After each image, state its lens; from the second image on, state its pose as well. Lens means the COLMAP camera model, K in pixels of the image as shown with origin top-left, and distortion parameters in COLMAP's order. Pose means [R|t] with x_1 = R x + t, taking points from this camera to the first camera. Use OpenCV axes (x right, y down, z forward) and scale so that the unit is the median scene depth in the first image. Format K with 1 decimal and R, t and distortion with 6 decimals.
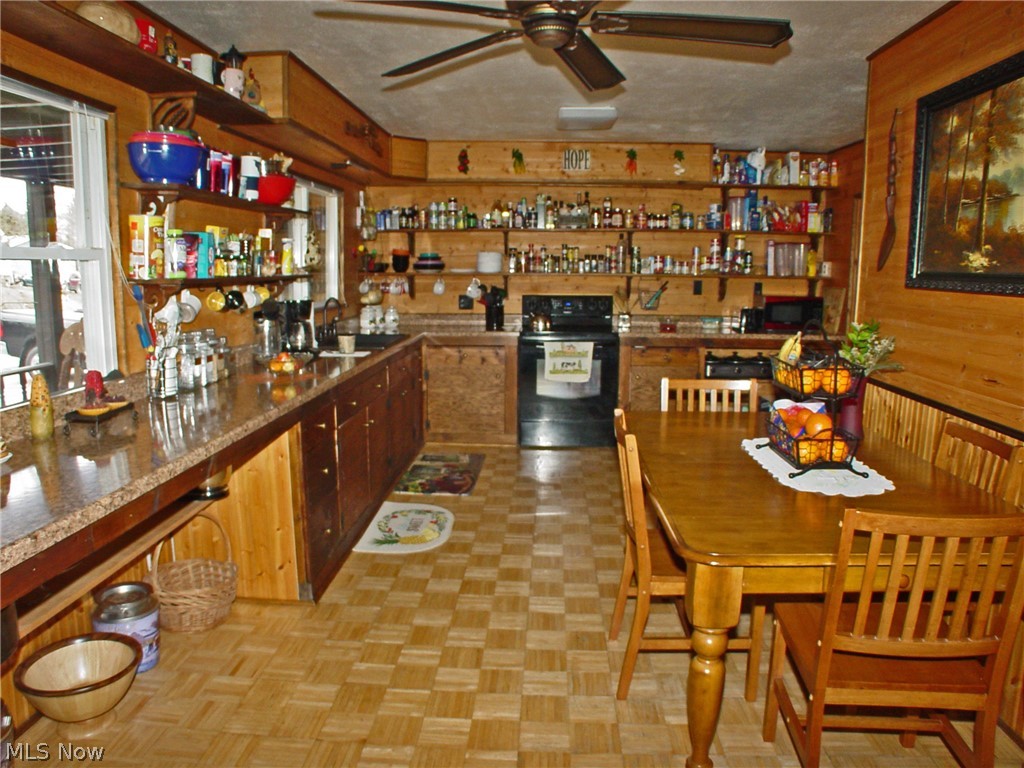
lens RADIAL K [[744.0, 0, 512.0], [0, 744.0, 384.0], [0, 0, 1]] dist [-0.208658, 0.125395]
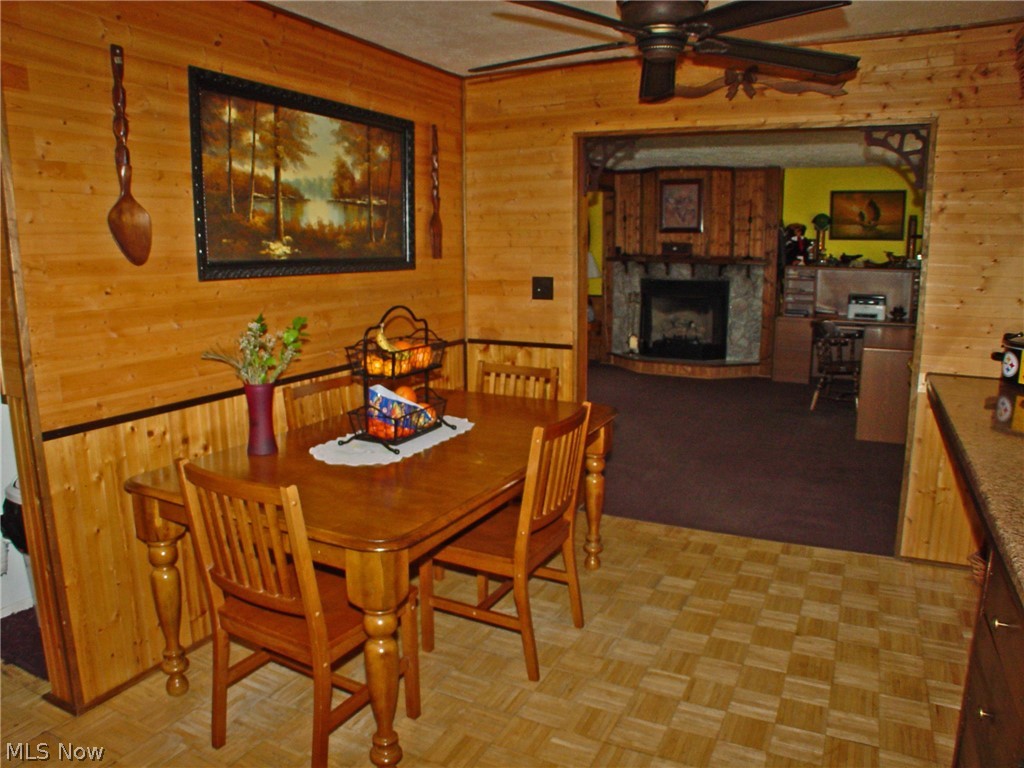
lens RADIAL K [[744.0, 0, 512.0], [0, 744.0, 384.0], [0, 0, 1]] dist [-0.208658, 0.125395]
pose [[-0.917289, -0.074871, 0.391120, -0.183685], [0.058596, 0.946099, 0.318534, -0.329796], [-0.393887, 0.315106, -0.863459, 1.973782]]
